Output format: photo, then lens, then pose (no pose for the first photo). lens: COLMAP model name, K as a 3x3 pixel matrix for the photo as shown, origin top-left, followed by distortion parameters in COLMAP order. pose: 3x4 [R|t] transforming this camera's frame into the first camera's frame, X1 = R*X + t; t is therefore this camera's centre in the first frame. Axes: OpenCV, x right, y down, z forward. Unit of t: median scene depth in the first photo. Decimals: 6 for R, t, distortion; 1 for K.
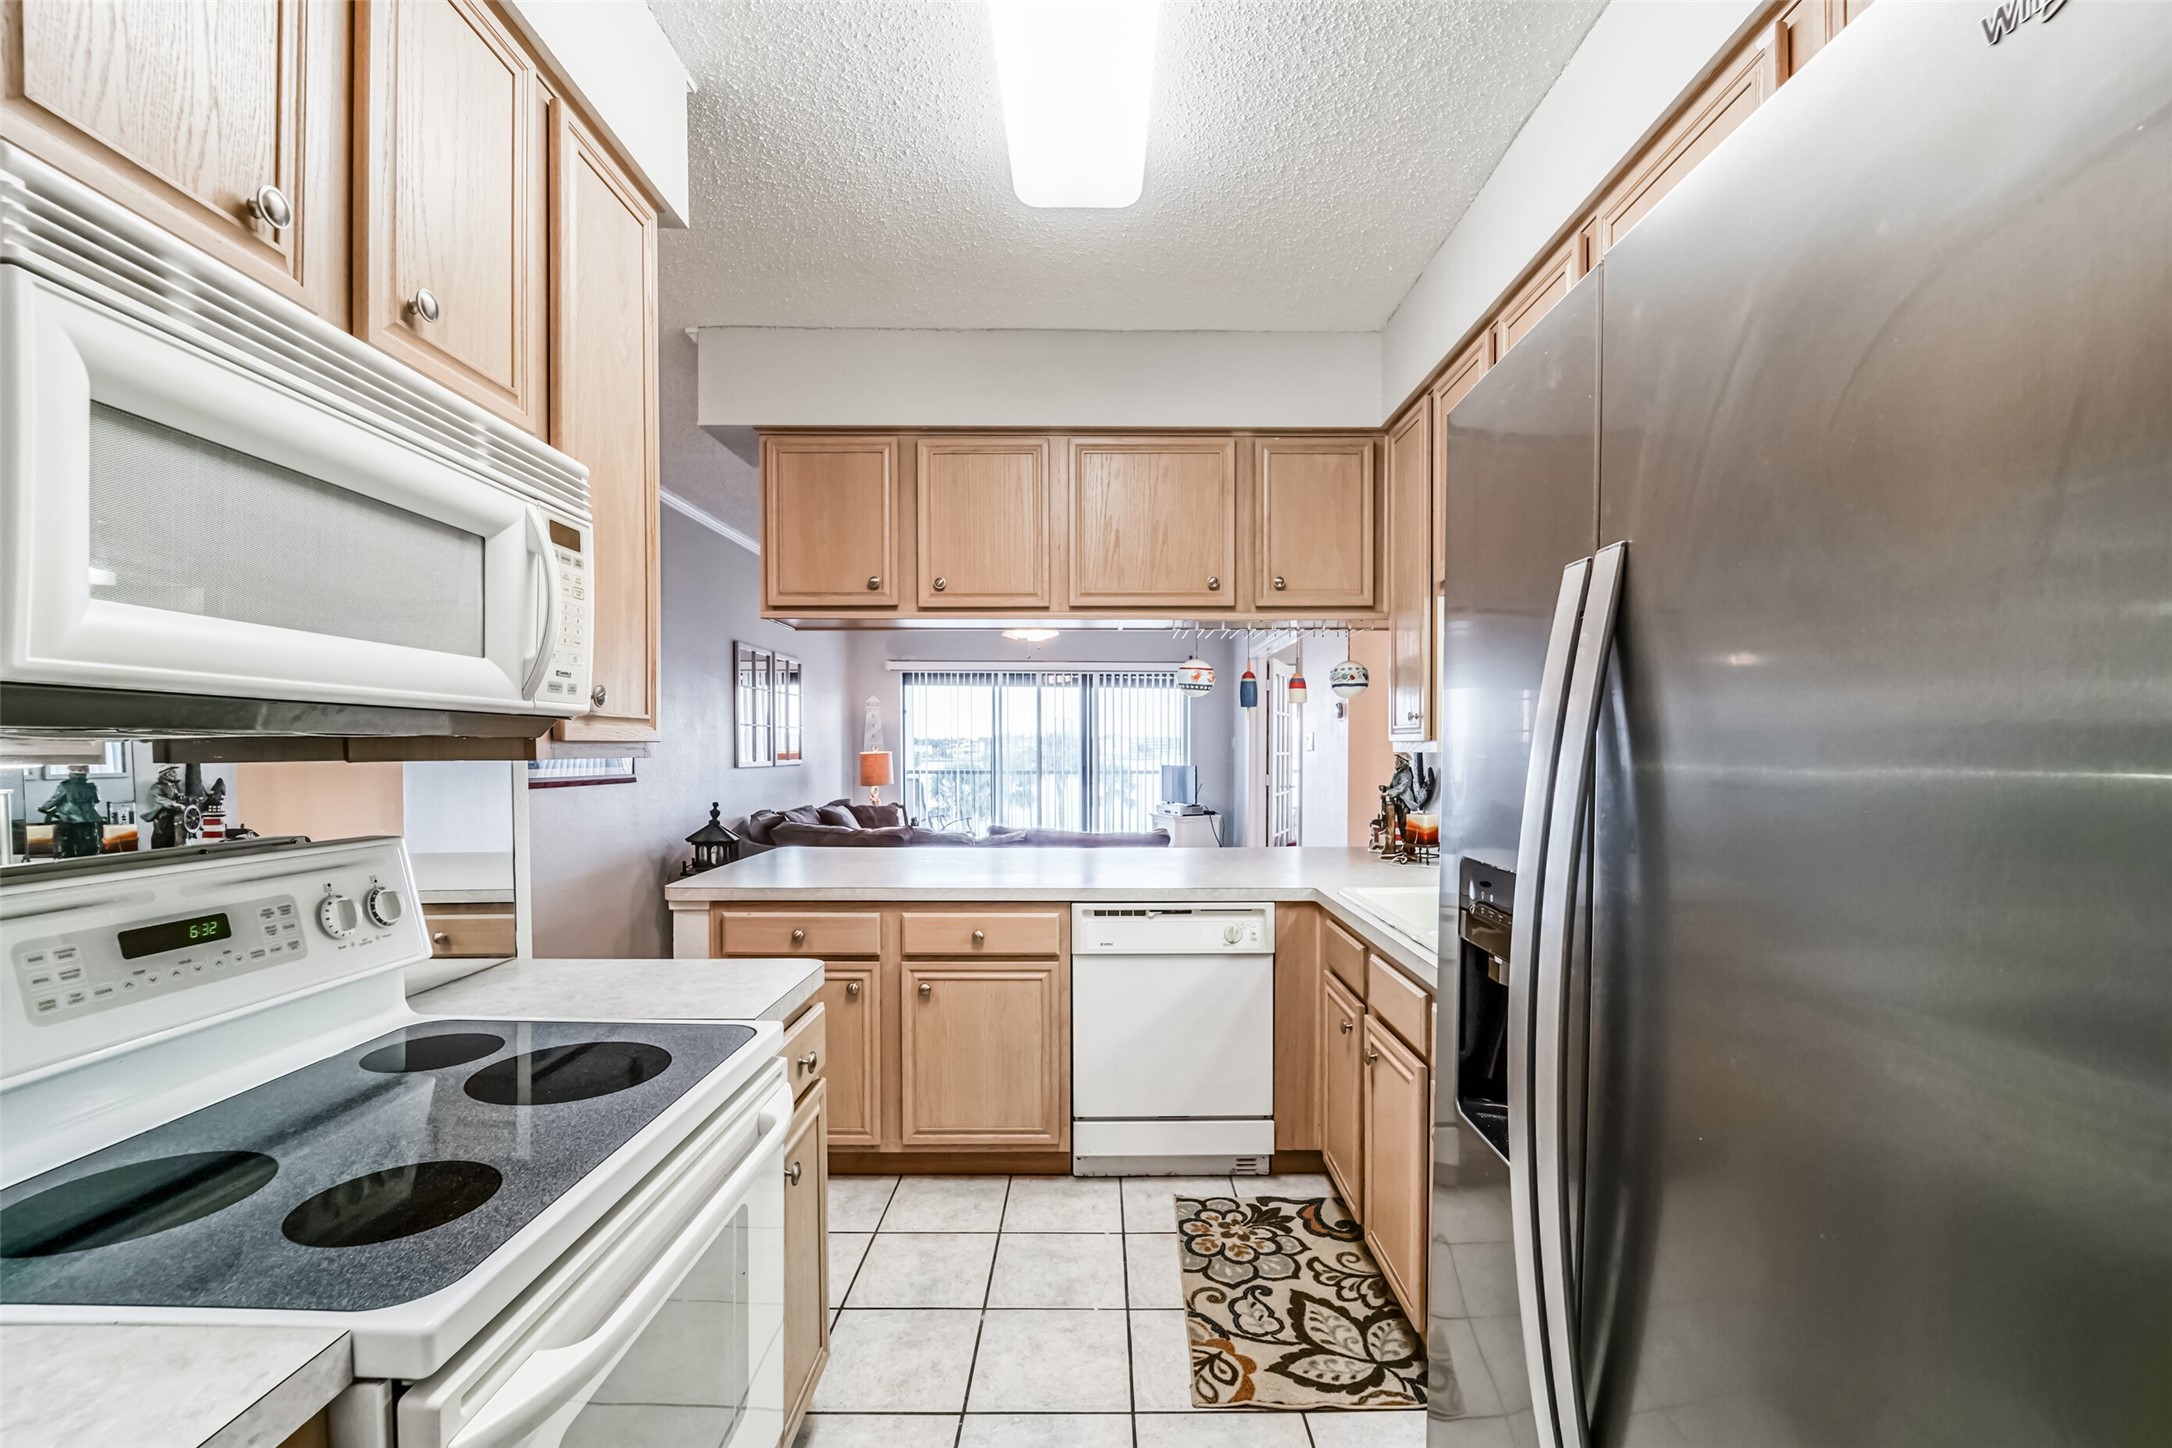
lens RADIAL K [[909.9, 0, 1099.6], [0, 909.9, 767.6], [0, 0, 1]] dist [-0.015938, -0.000118]
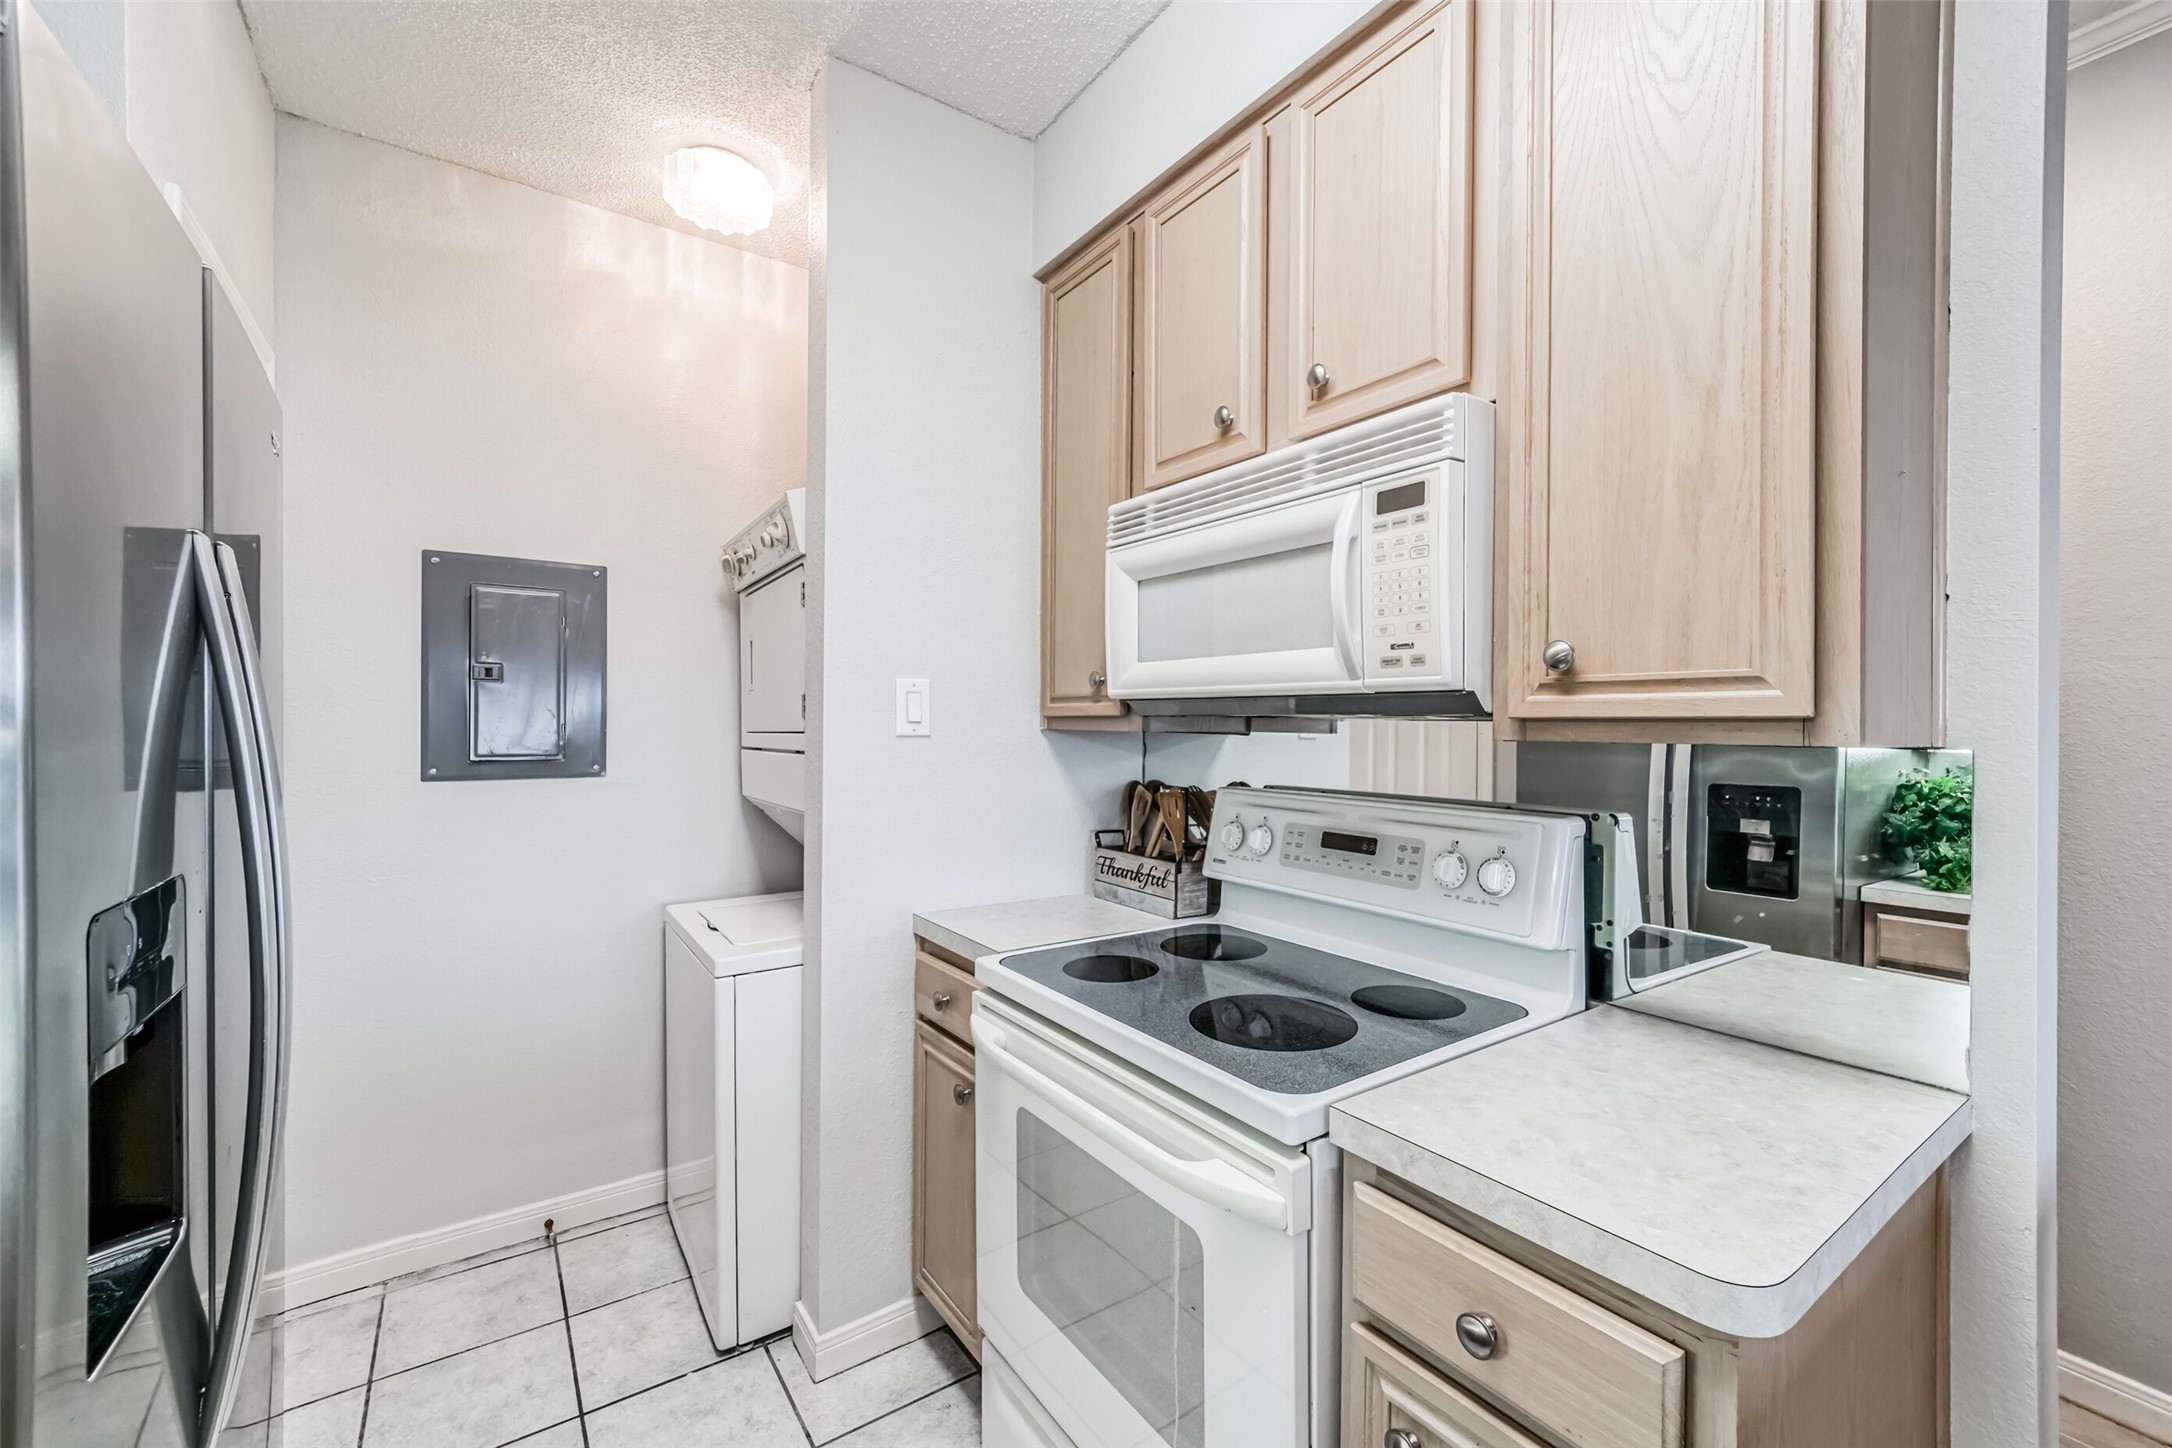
lens RADIAL K [[871.2, 0, 1088.5], [0, 871.2, 719.8], [0, 0, 1]] dist [-0.000259, -0.000097]
pose [[-0.821625, -0.008360, -0.569967, 0.205811], [-0.018912, 0.999742, 0.012599, -0.037562], [0.569715, 0.021130, -0.821571, 1.764444]]
